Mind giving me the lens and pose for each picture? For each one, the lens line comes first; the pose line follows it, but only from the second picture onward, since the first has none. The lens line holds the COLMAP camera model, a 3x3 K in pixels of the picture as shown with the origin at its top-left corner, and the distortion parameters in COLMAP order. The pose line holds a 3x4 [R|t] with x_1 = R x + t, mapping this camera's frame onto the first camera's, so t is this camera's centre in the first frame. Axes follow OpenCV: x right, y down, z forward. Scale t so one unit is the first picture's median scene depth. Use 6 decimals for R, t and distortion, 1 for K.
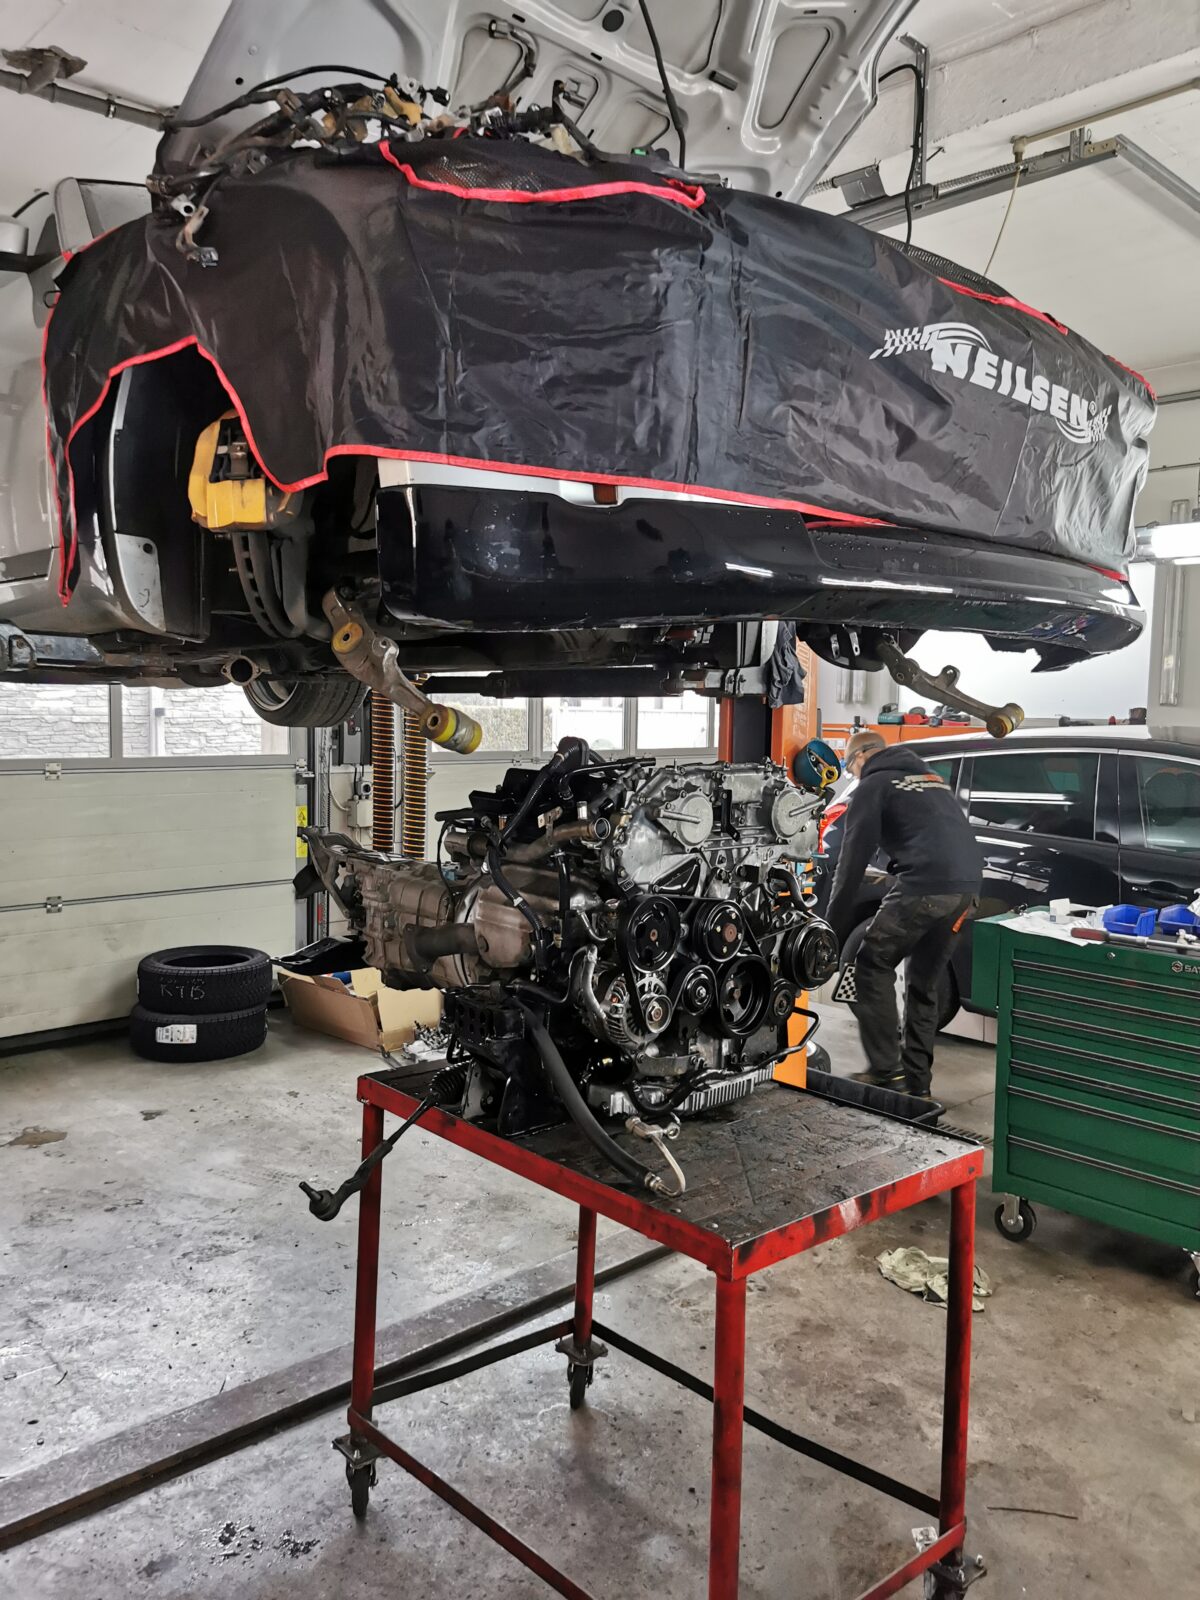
lens RADIAL K [[1245.1, 0, 601.9], [0, 1245.1, 791.5], [0, 0, 1]] dist [0.054485, -0.086313]
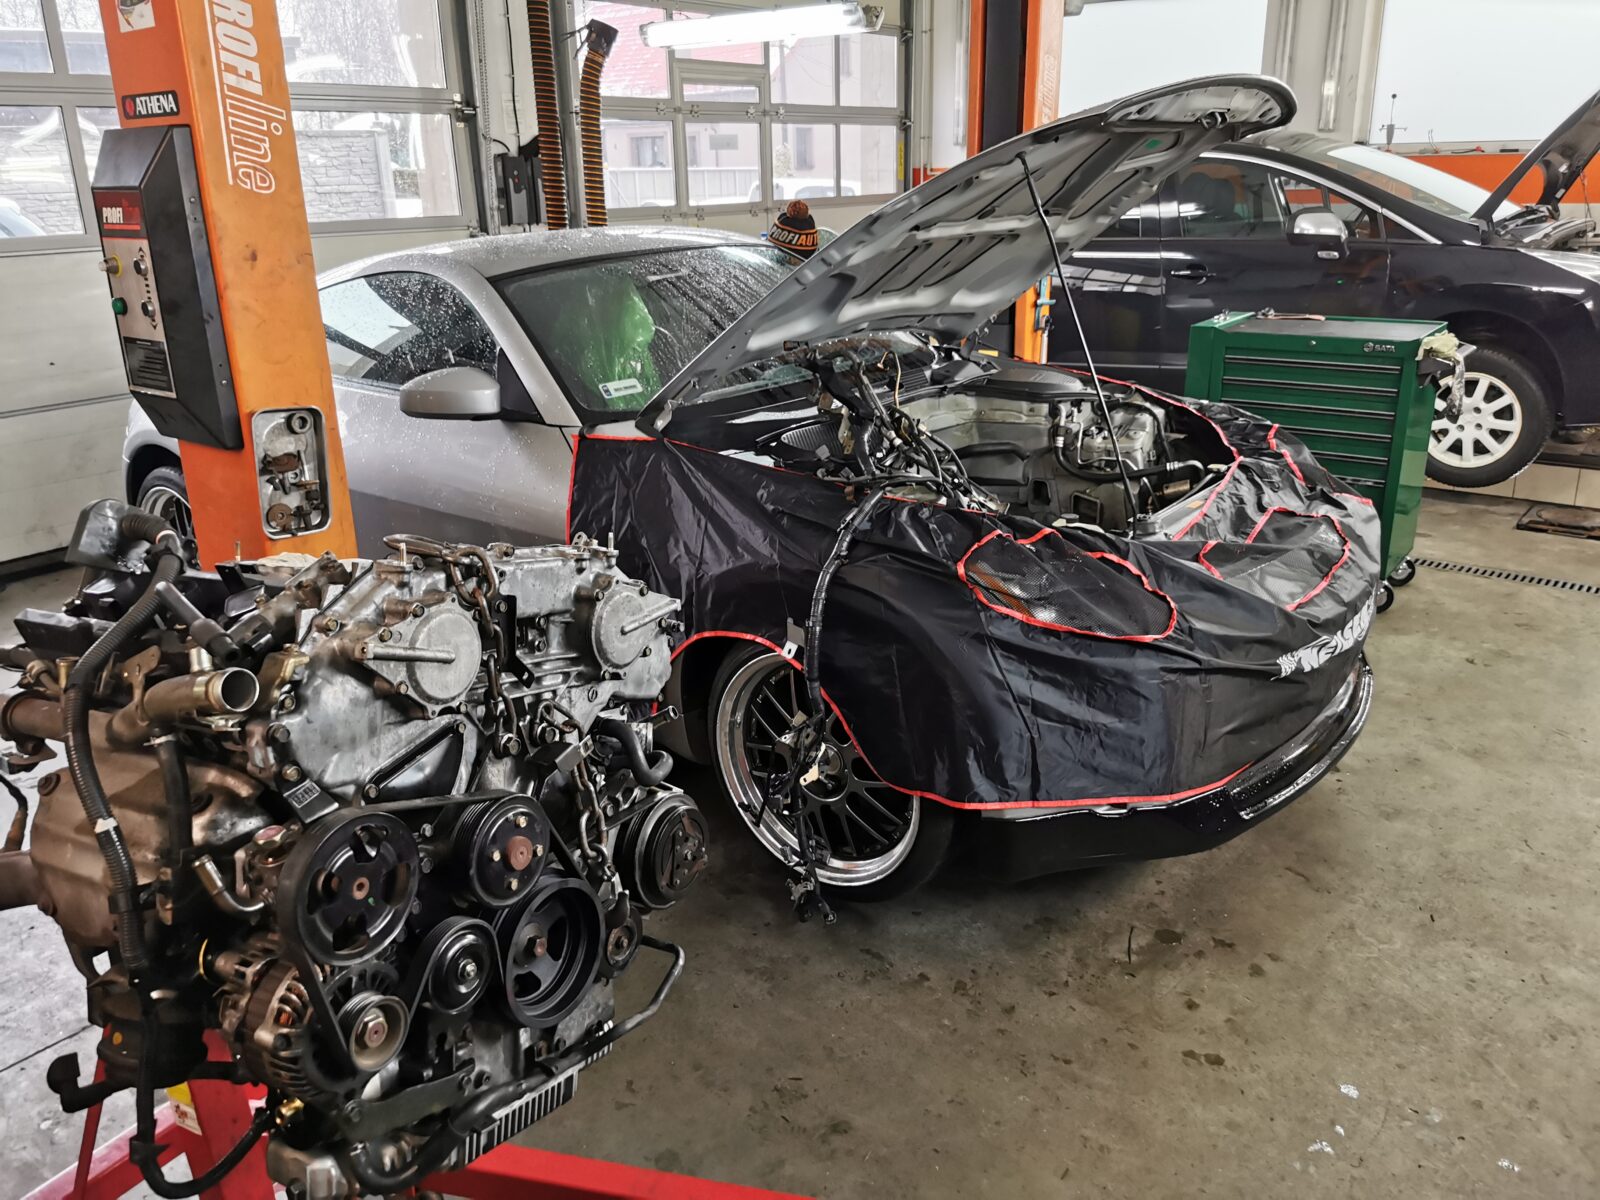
lens RADIAL K [[1245.1, 0, 798.5], [0, 1245.1, 605.3], [0, 0, 1]] dist [0.054485, -0.086313]
pose [[0.960286, -0.038543, 0.276342, 0.069873], [0.028236, 0.998753, 0.041182, -0.016273], [-0.277584, -0.031744, 0.960177, 0.421030]]
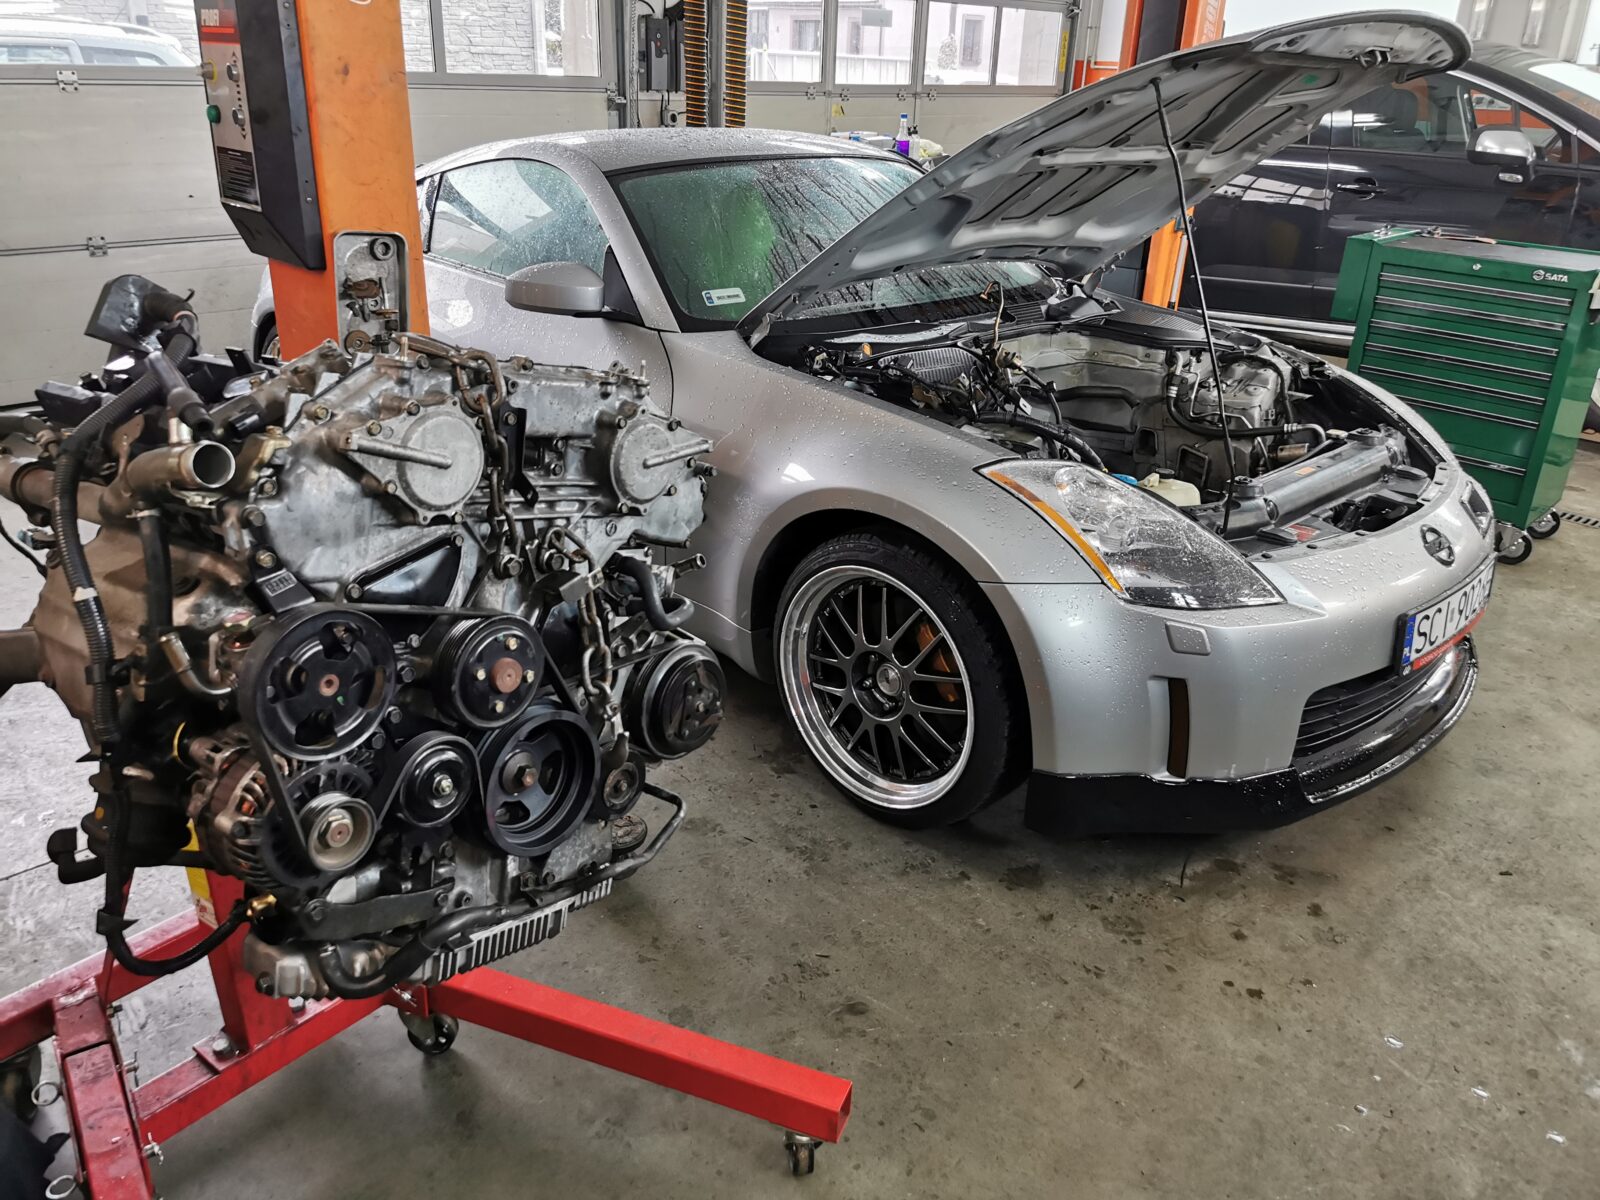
lens RADIAL K [[1245.1, 0, 798.5], [0, 1245.1, 605.3], [0, 0, 1]] dist [0.054485, -0.086313]
pose [[0.981648, 0.037917, 0.186892, 0.119896], [-0.060706, 0.991184, 0.117765, 0.011641], [-0.180779, -0.126949, 0.975296, 0.442163]]
